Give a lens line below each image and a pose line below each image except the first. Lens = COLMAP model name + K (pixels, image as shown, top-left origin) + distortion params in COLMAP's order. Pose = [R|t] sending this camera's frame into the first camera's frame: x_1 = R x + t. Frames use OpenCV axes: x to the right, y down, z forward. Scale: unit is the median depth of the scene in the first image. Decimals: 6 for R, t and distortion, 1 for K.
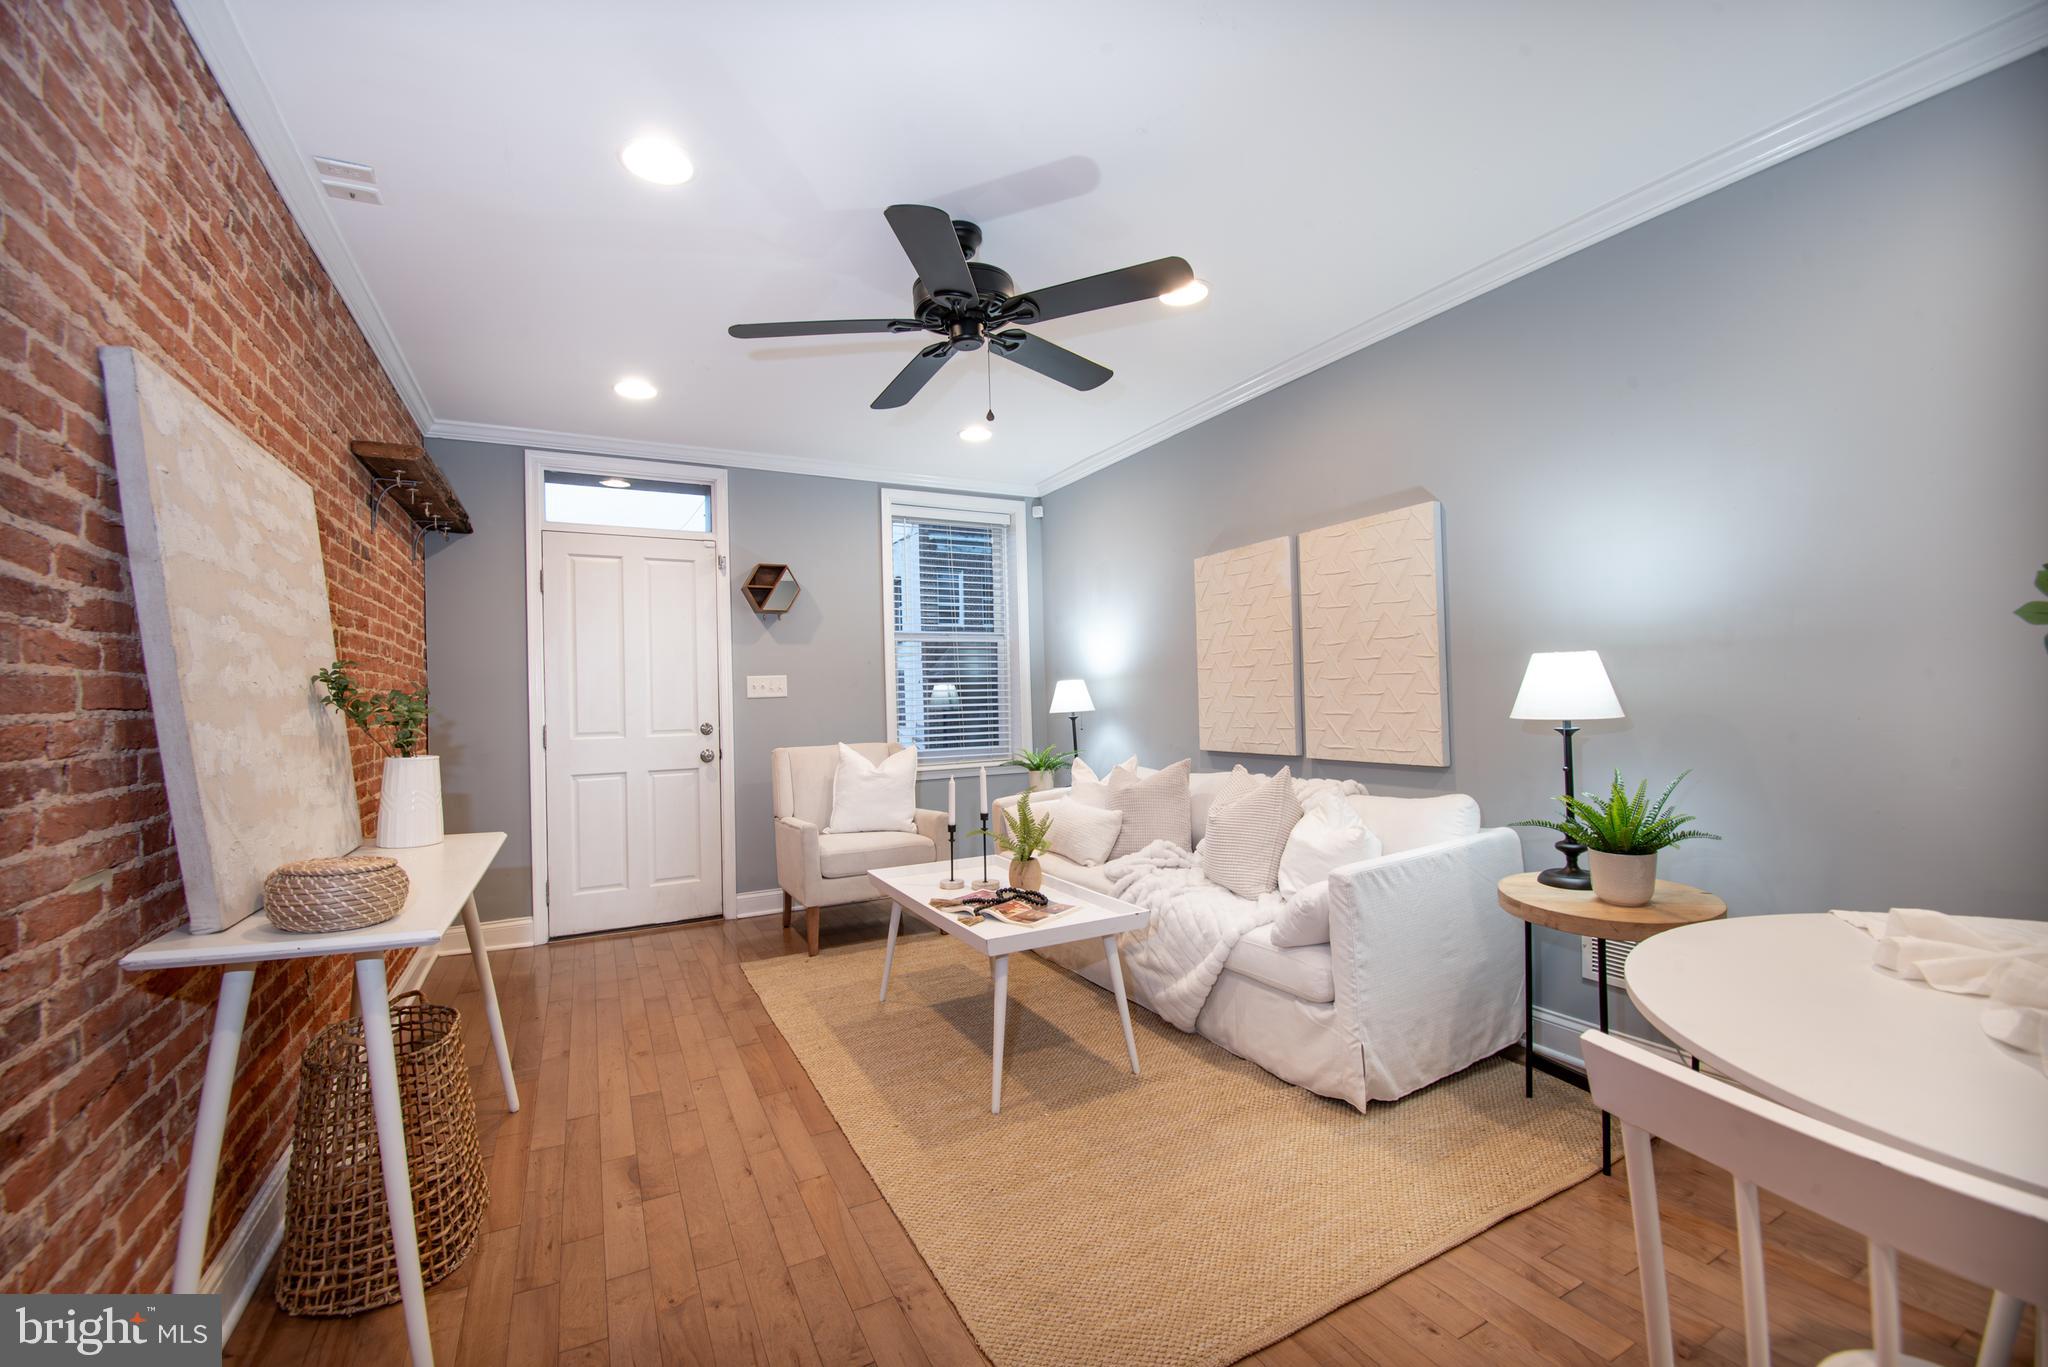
lens RADIAL K [[839.6, 0, 1024.0], [0, 839.6, 683.5], [0, 0, 1]] dist [0.001031, 0.000064]
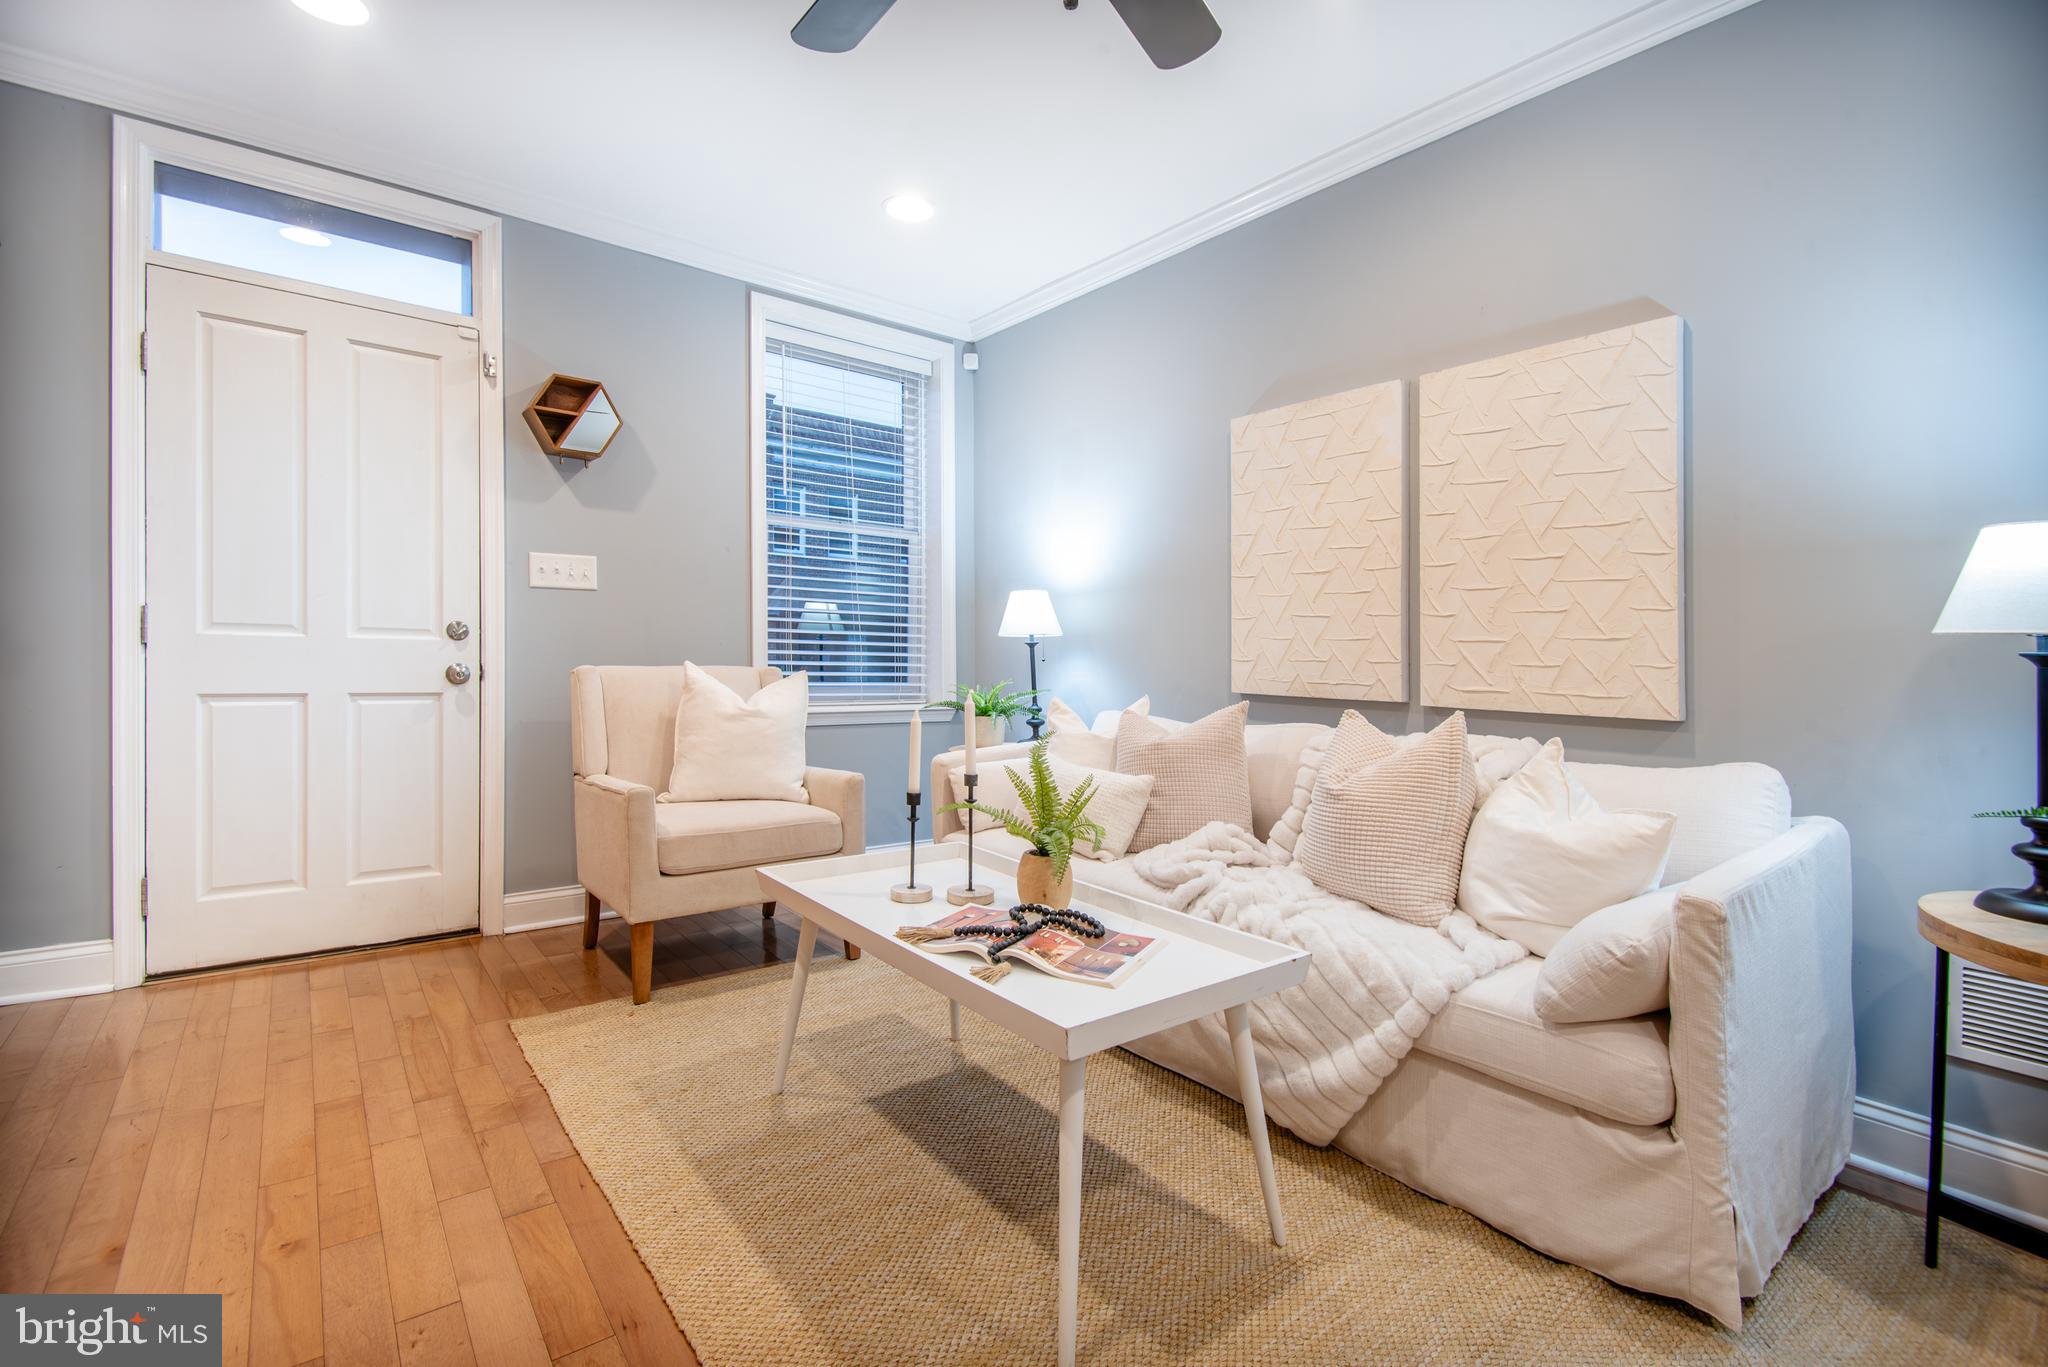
lens RADIAL K [[911.7, 0, 1009.1], [0, 911.7, 689.4], [0, 0, 1]] dist [0.030120, -0.015812]
pose [[0.983732, 0.040749, 0.174961, -0.123999], [-0.049821, 0.997615, 0.047777, 0.058347], [-0.172597, -0.055716, 0.983415, 0.340442]]
